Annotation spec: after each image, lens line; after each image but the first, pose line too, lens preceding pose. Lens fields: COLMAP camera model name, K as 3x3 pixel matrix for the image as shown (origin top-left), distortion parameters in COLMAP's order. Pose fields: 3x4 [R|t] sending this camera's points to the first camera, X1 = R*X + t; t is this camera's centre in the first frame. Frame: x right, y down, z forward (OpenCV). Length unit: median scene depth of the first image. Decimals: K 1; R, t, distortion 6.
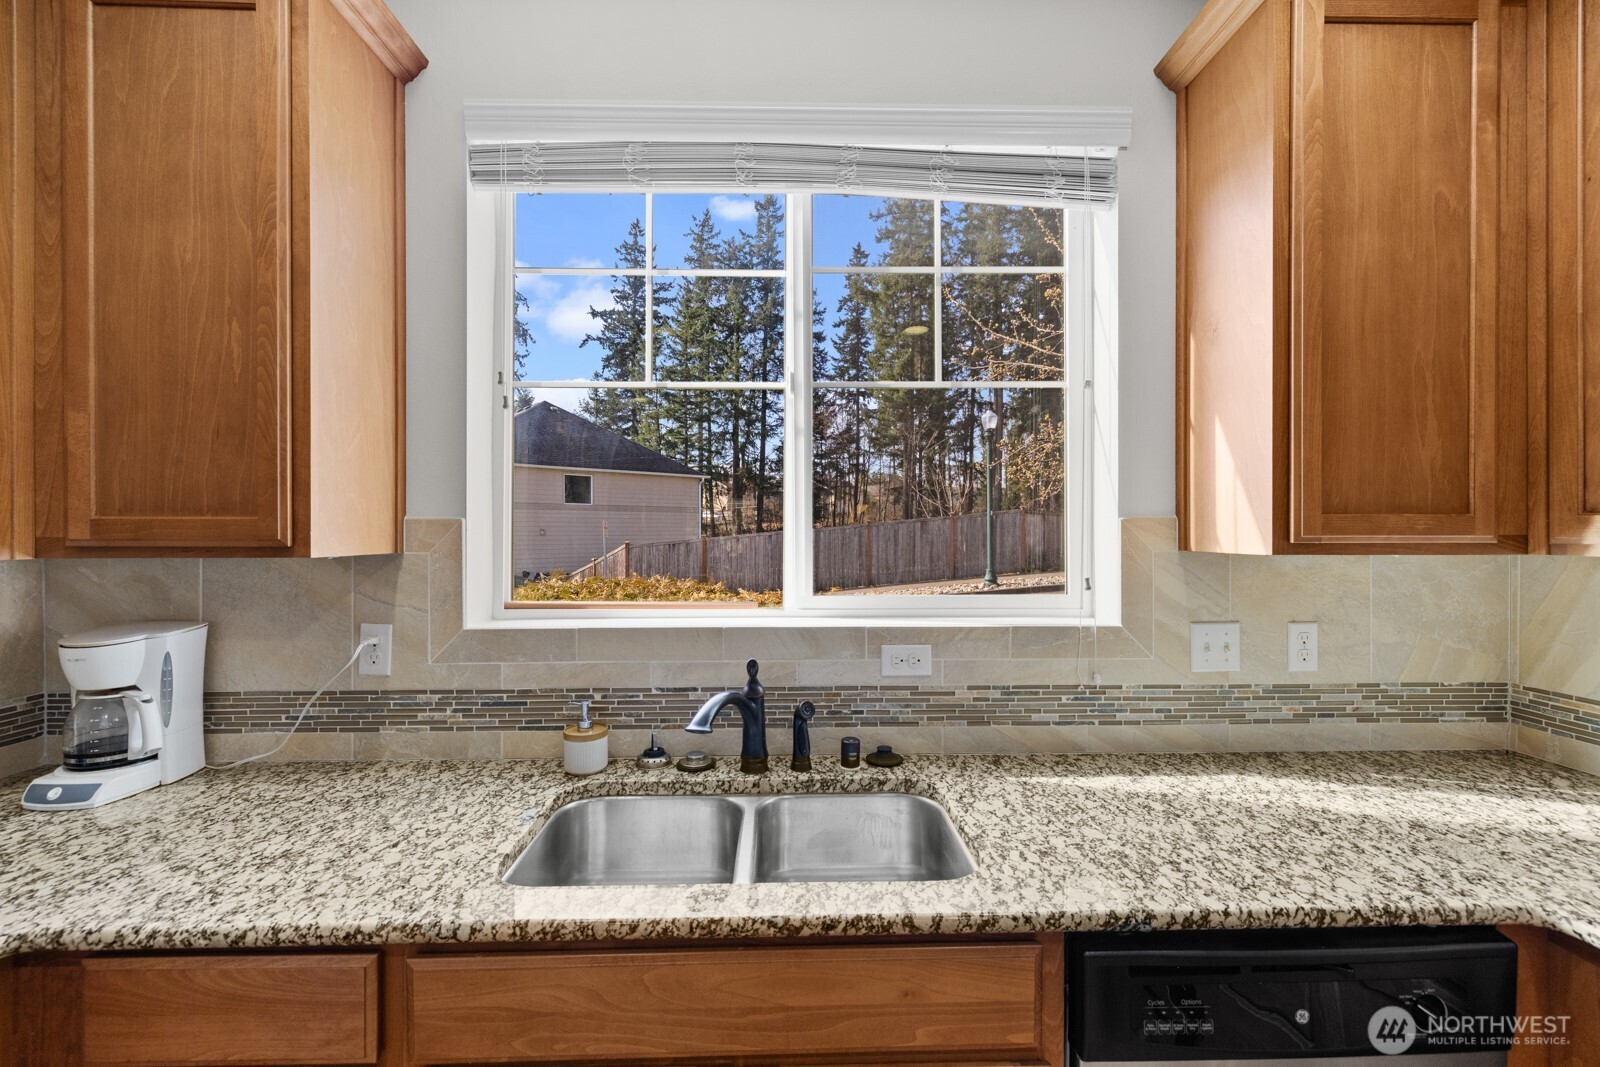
lens RADIAL K [[674.3, 0, 801.9], [0, 674.3, 531.4], [0, 0, 1]] dist [-0.000639, 0.000461]
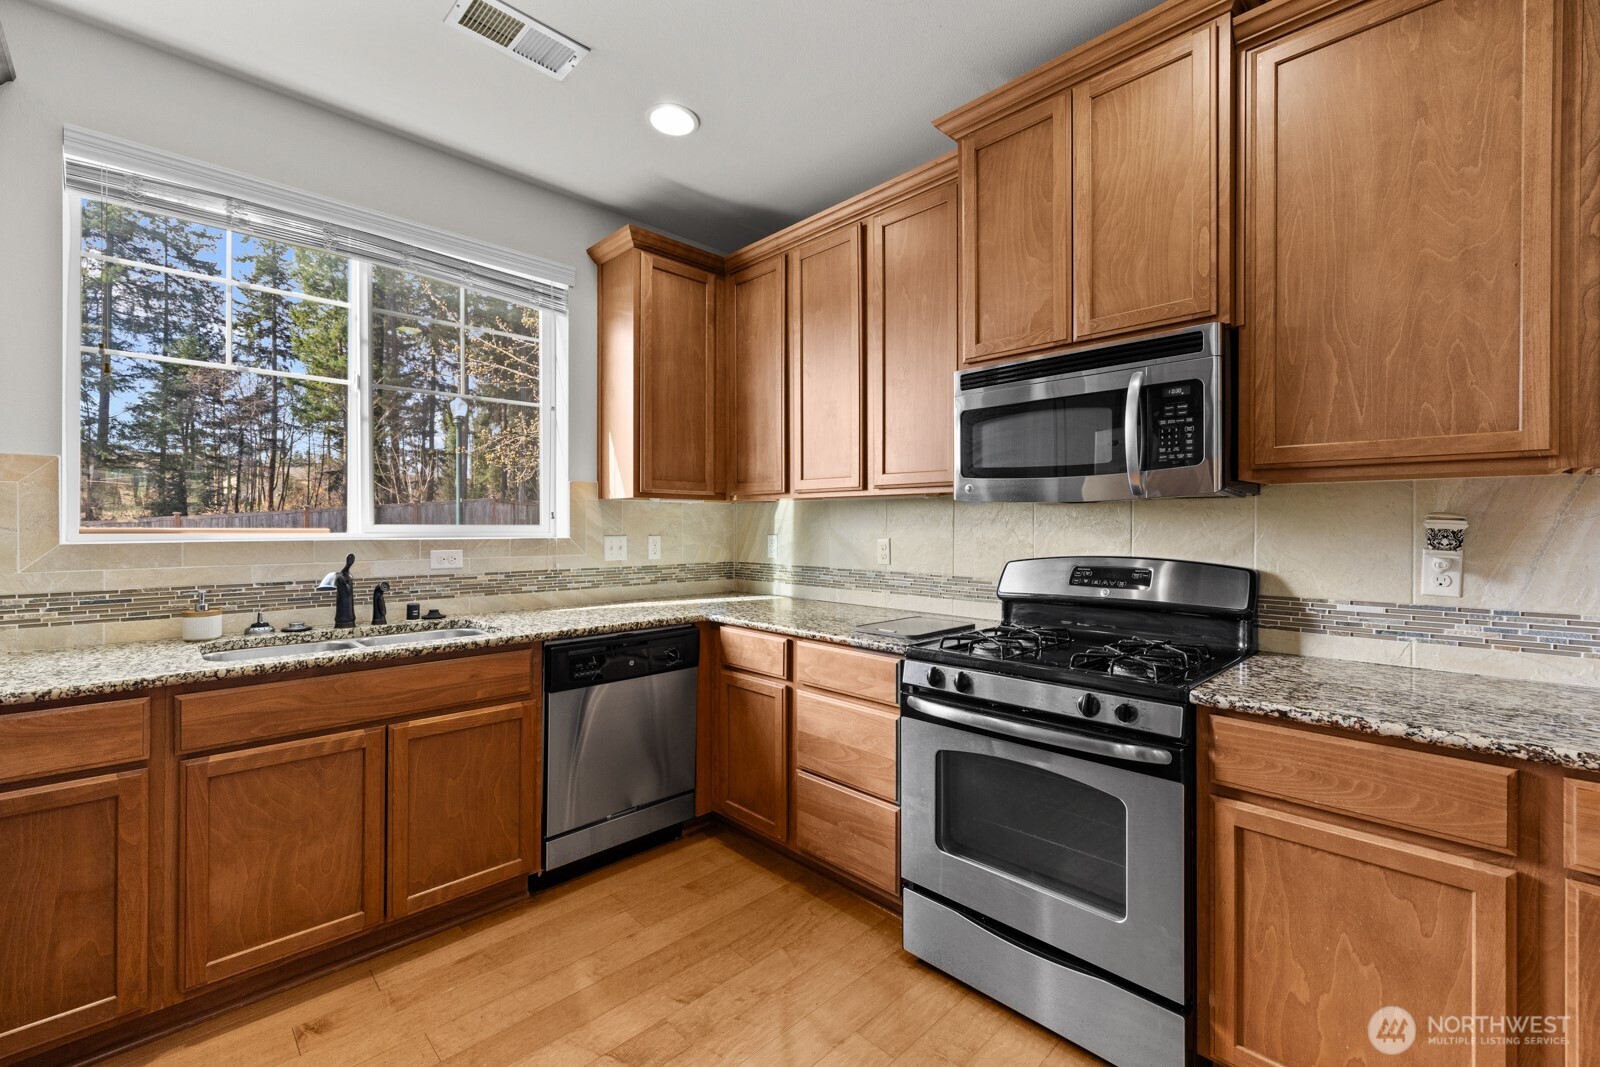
lens RADIAL K [[668.4, 0, 803.6], [0, 668.4, 528.0], [0, 0, 1]] dist [0.001685, 0.000117]
pose [[0.727244, -0.000558, 0.686379, -0.343180], [-0.002348, 0.999992, 0.003301, 0.105059], [-0.686375, -0.004012, 0.727236, -0.828106]]
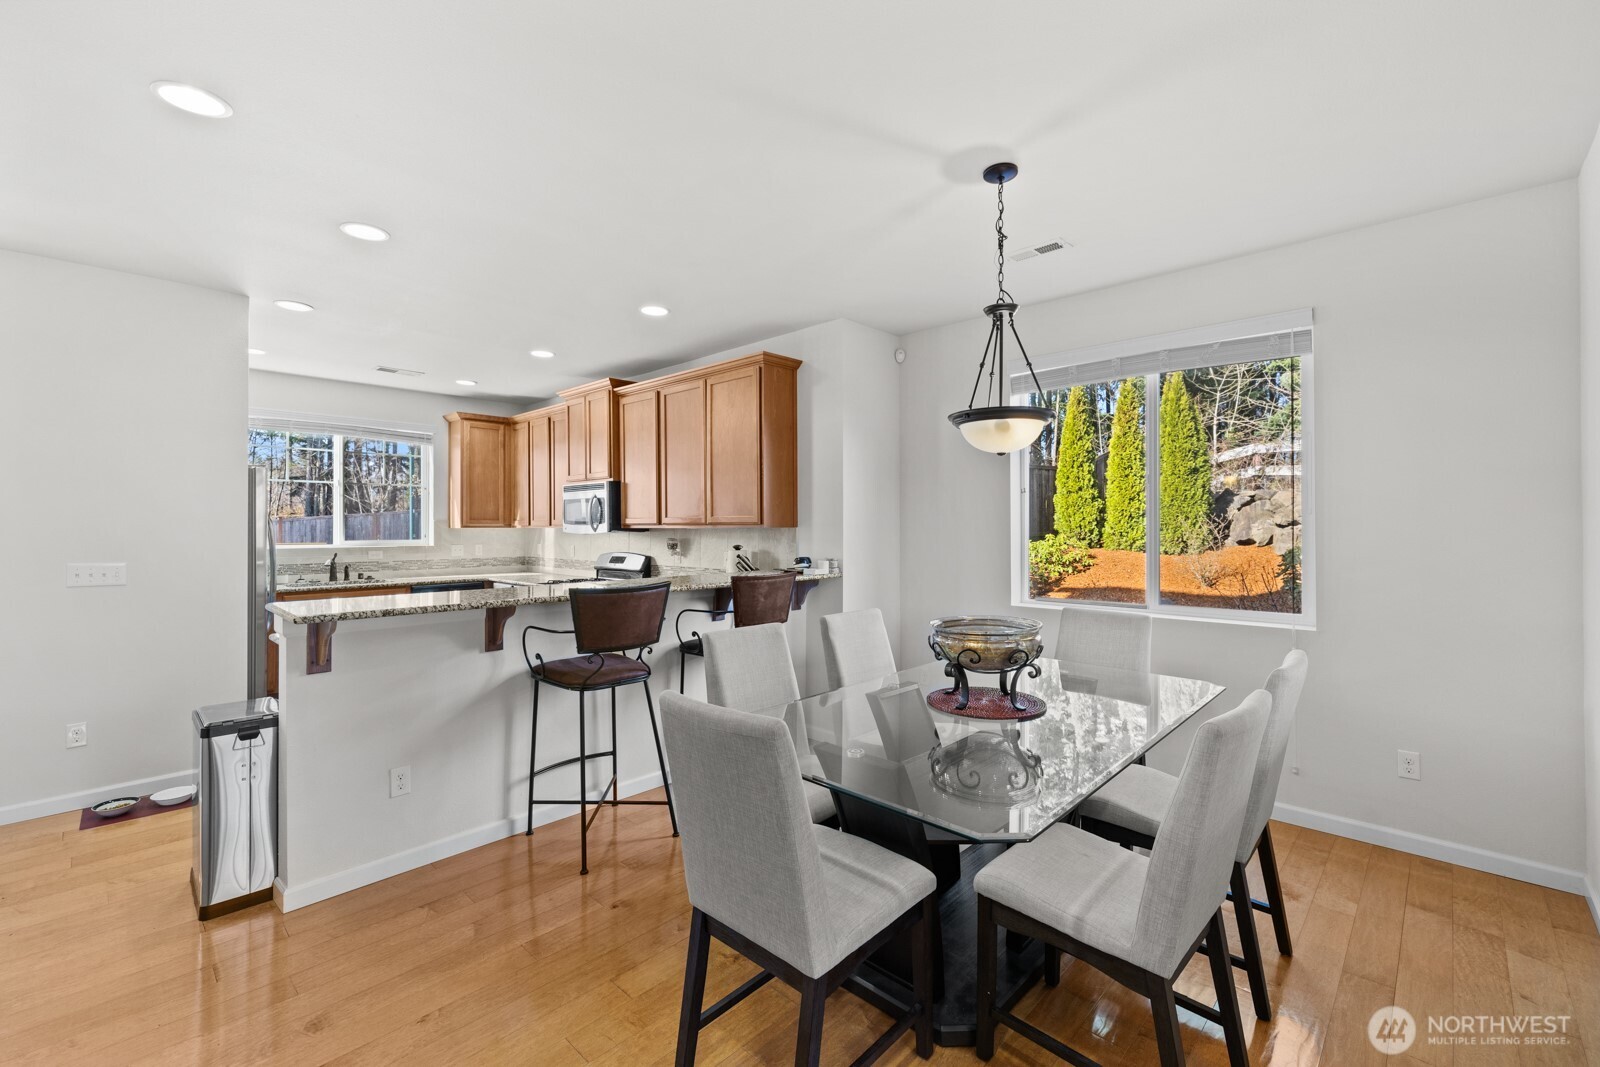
lens RADIAL K [[668.4, 0, 803.6], [0, 668.4, 528.0], [0, 0, 1]] dist [0.001685, 0.000117]
pose [[0.700568, -0.000735, 0.713585, -0.908722], [0.000966, 1.000000, 0.000081, 0.029768], [-0.713585, 0.000632, 0.700568, -3.642984]]
